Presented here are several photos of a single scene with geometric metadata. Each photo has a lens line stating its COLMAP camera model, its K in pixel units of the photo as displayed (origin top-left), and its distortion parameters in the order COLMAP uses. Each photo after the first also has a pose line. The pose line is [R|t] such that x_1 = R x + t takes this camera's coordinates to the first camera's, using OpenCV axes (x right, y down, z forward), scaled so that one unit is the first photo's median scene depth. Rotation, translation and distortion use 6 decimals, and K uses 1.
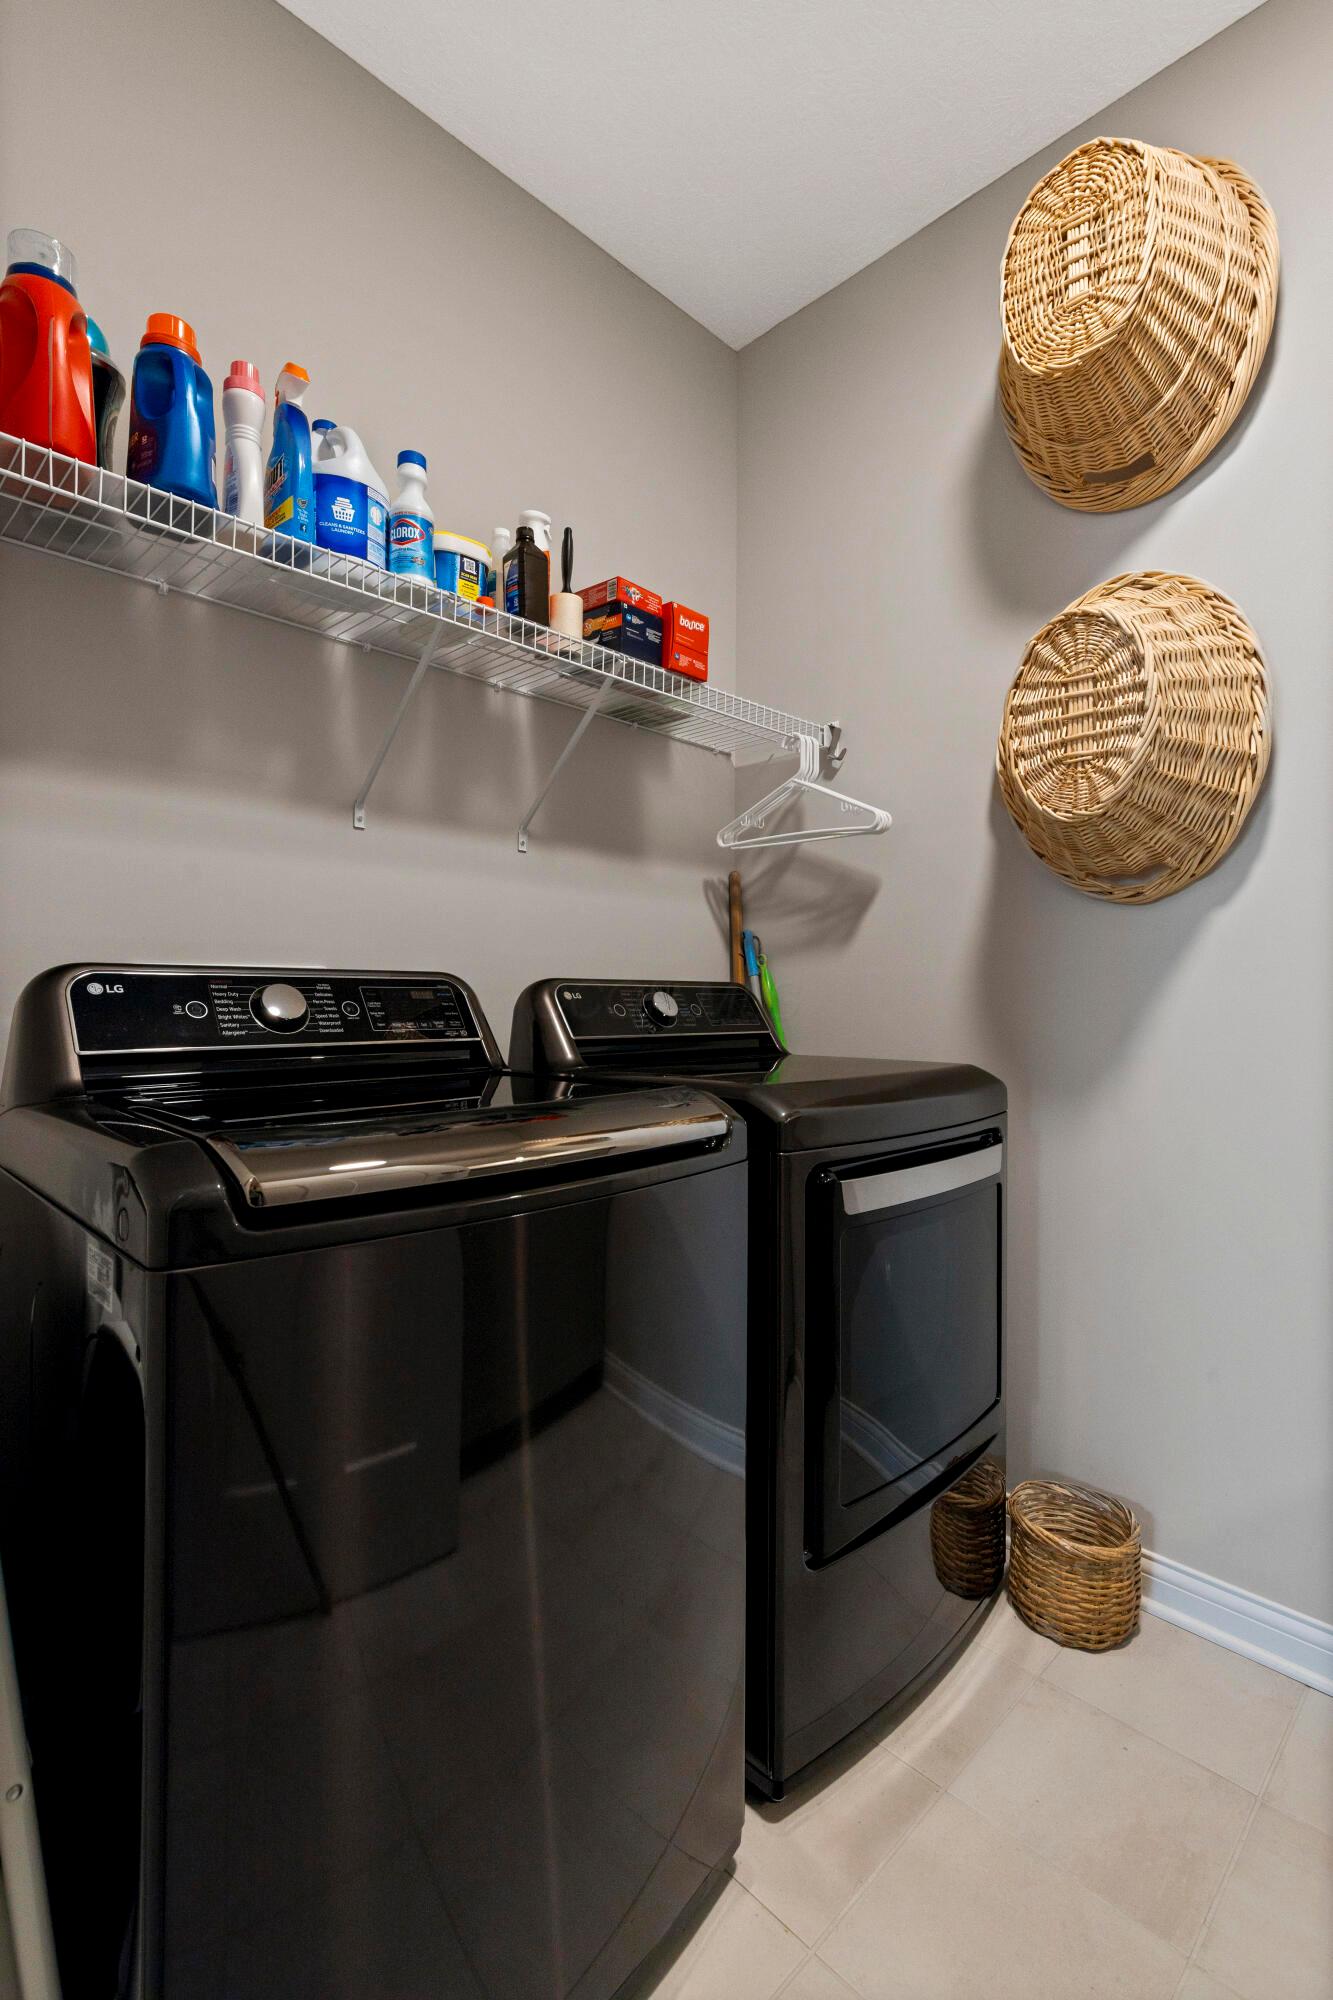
lens RADIAL K [[896.1, 0, 675.0], [0, 896.1, 996.8], [0, 0, 1]] dist [0.002258, 0.000417]
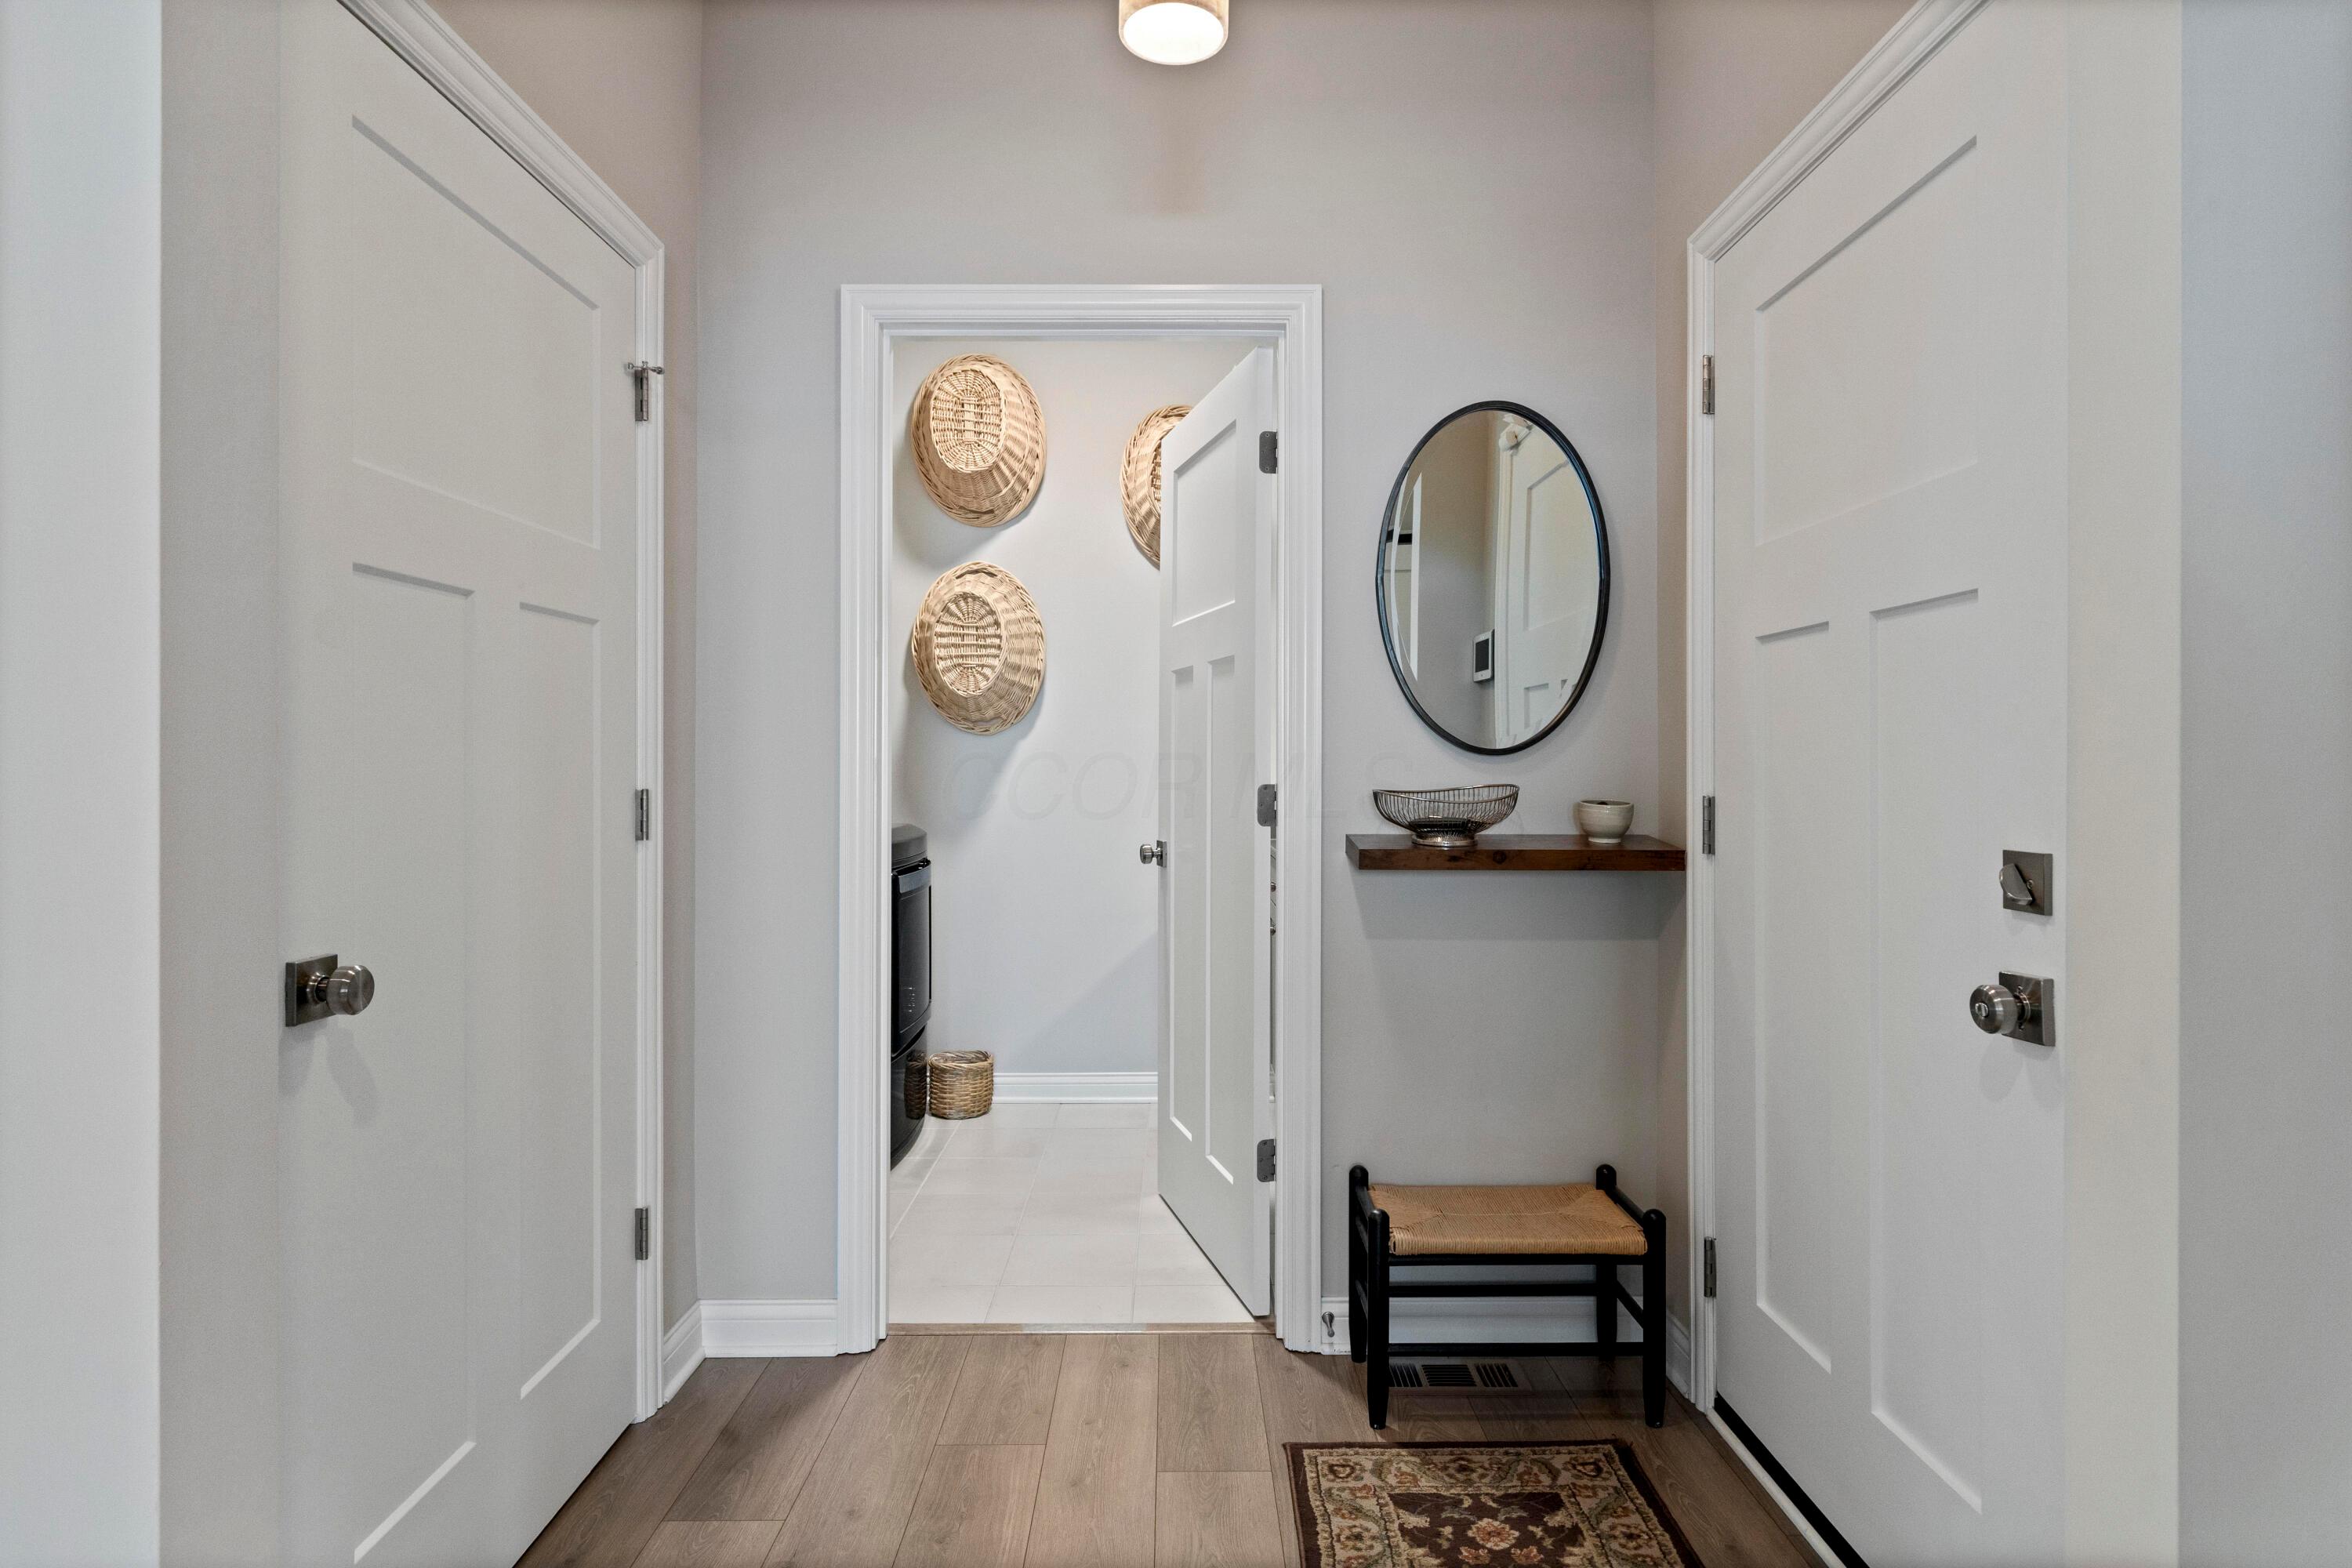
lens RADIAL K [[1287.0, 0, 1176.0], [0, 1287.0, 784.0], [0, 0, 1]] dist [-0.001297, -0.000605]
pose [[0.697839, -0.015313, 0.716091, -1.306569], [0.007124, 0.999870, 0.014440, -0.041154], [-0.716220, -0.004975, 0.697857, -1.351053]]
